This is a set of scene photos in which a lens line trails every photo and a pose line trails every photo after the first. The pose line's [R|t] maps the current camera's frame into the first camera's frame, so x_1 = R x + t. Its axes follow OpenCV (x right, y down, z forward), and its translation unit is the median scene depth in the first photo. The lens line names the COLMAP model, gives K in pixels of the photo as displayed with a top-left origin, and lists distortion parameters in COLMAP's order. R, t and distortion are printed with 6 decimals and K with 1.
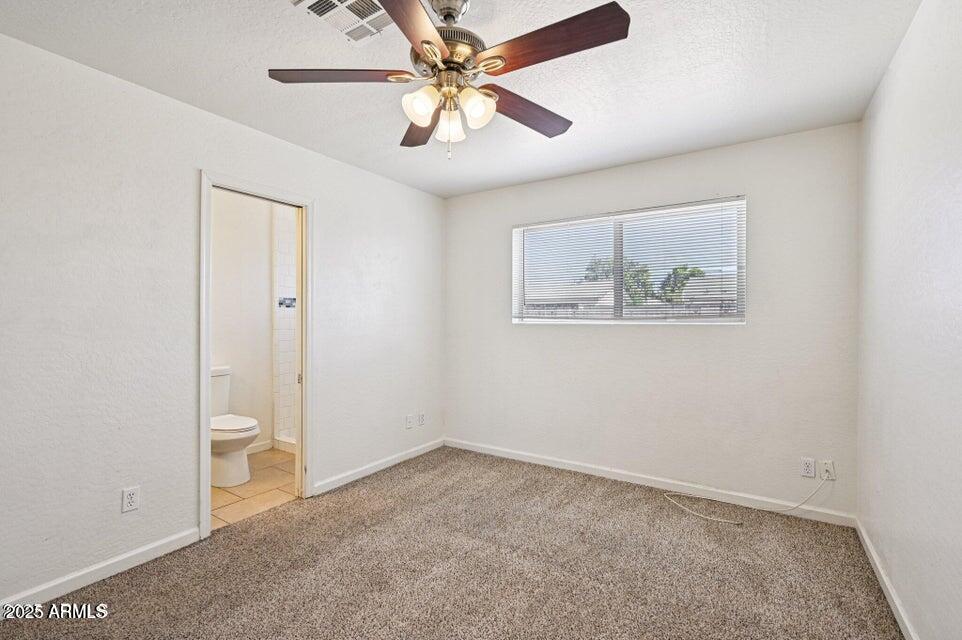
lens RADIAL K [[439.7, 0, 481.0], [0, 439.7, 320.0], [0, 0, 1]] dist [0.000278, 0.000049]
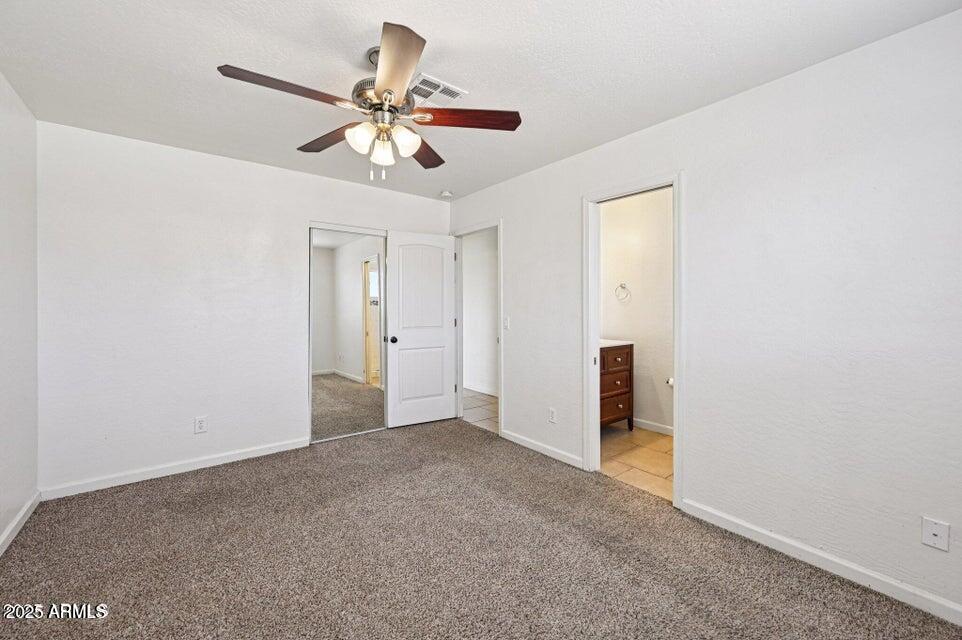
lens RADIAL K [[379.7, 0, 482.0], [0, 379.7, 307.3], [0, 0, 1]] dist [-0.000009, -0.000046]
pose [[-0.331802, 0.003503, -0.943343, 0.563272], [-0.000401, 0.999992, 0.003855, -0.012272], [0.943349, 0.001658, -0.331798, 1.048224]]
